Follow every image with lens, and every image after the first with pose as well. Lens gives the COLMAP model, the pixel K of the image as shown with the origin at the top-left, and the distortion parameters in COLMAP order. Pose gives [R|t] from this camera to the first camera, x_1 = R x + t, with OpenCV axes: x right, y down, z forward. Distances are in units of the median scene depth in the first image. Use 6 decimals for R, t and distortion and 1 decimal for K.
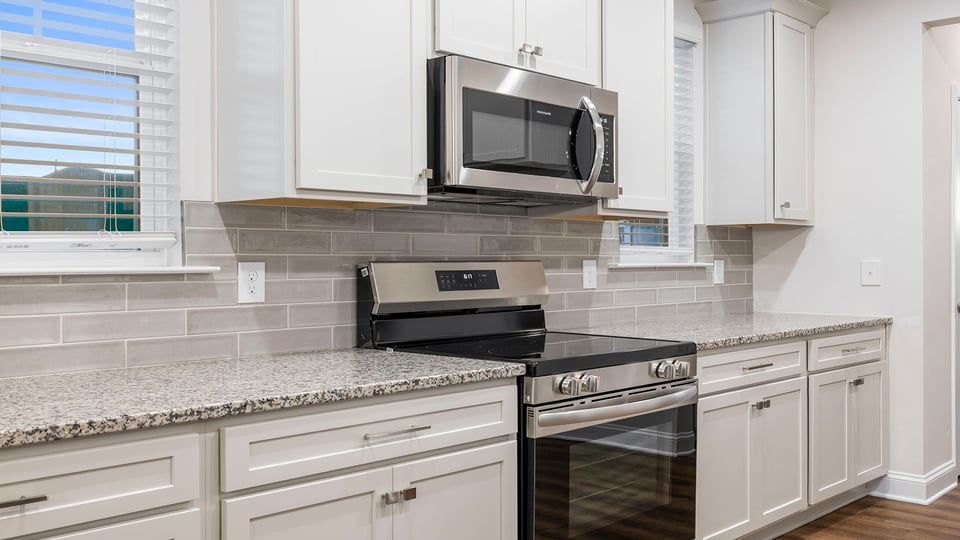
lens RADIAL K [[979.5, 0, 479.9], [0, 979.5, 265.0], [0, 0, 1]] dist [0.022306, 0.000000]
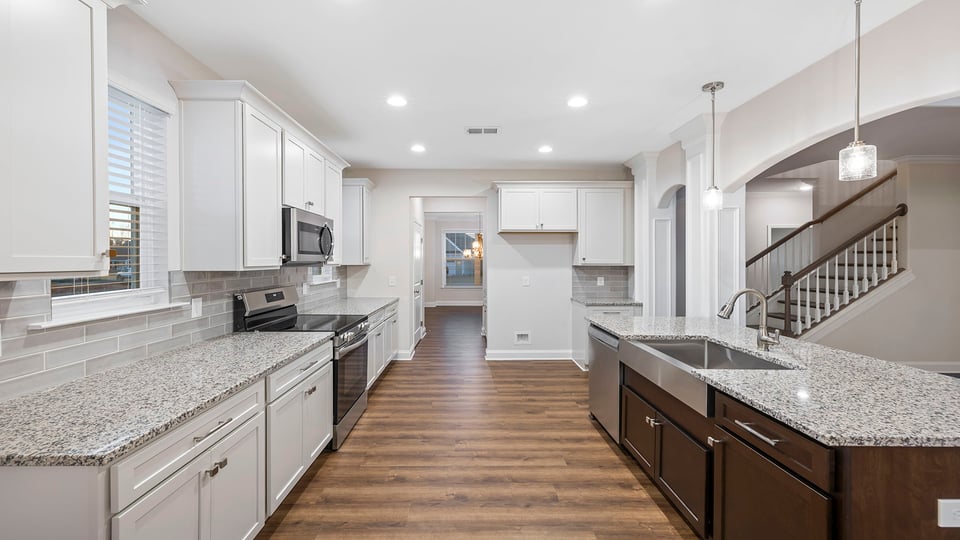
lens RADIAL K [[409.7, 0, 472.0], [0, 409.7, 260.3], [0, 0, 1]] dist [0.001178, 0.000529]
pose [[0.734957, 0.002050, 0.678111, -0.364688], [0.004182, 0.999963, -0.007556, -0.068929], [-0.678101, 0.008389, 0.734921, -0.043936]]
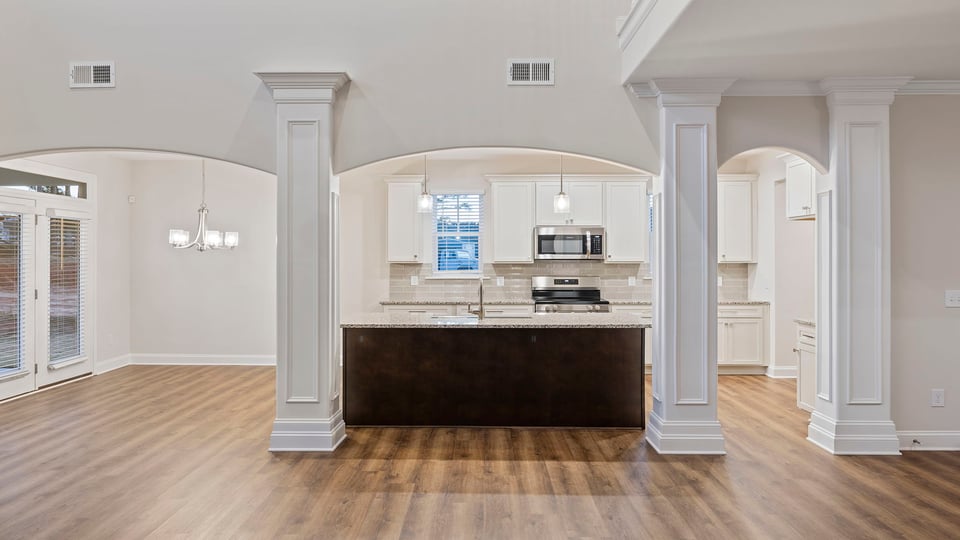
lens RADIAL K [[758.7, 0, 483.6], [0, 758.7, 266.0], [0, 0, 1]] dist [-0.003989, -0.003575]
pose [[0.662222, 0.006864, -0.749276, 2.084764], [-0.005224, 0.999976, 0.004543, -0.060076], [0.749290, 0.000906, 0.662242, -1.205476]]
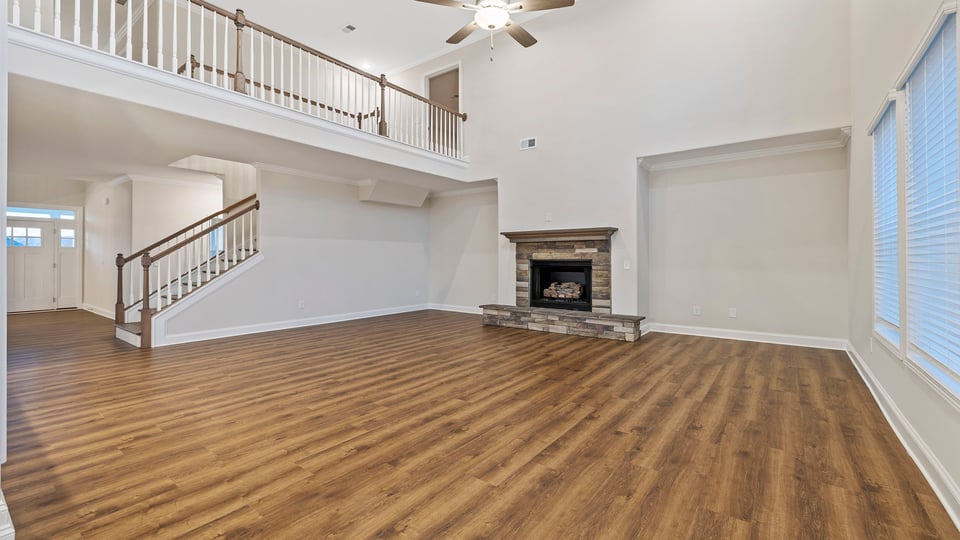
lens RADIAL K [[409.7, 0, 471.9], [0, 409.7, 252.6], [0, 0, 1]] dist [0.001178, 0.000529]
pose [[-0.088849, 0.016405, 0.995910, -0.152331], [0.009654, 0.999832, -0.015608, 0.012815], [-0.995998, 0.008227, -0.088992, -0.936526]]
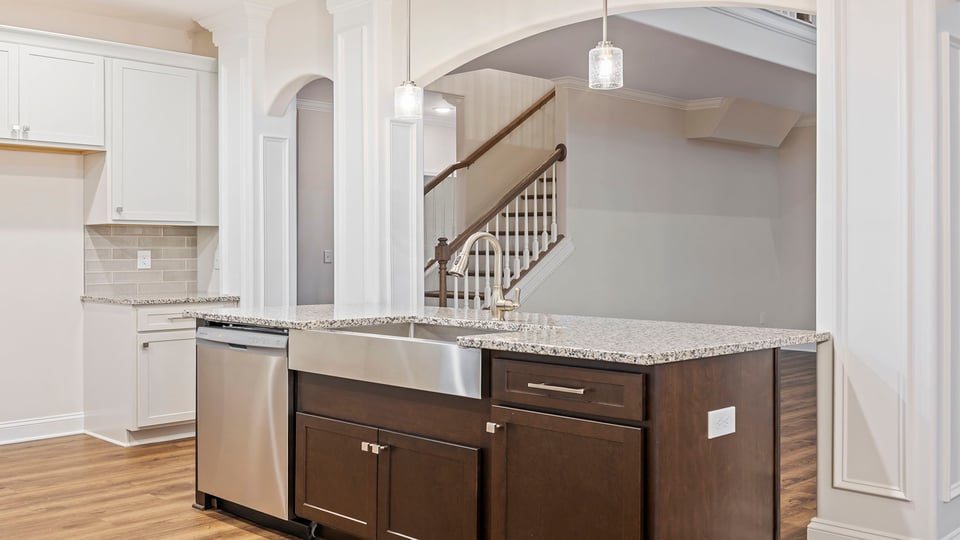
lens RADIAL K [[942.8, 0, 471.3], [0, 942.8, 252.7], [0, 0, 1]] dist [0.014737, 0.000000]
pose [[0.050244, -0.001662, 0.998736, -0.677451], [0.009138, 0.999958, 0.001204, 0.004266], [-0.998695, 0.009066, 0.050257, 0.123238]]
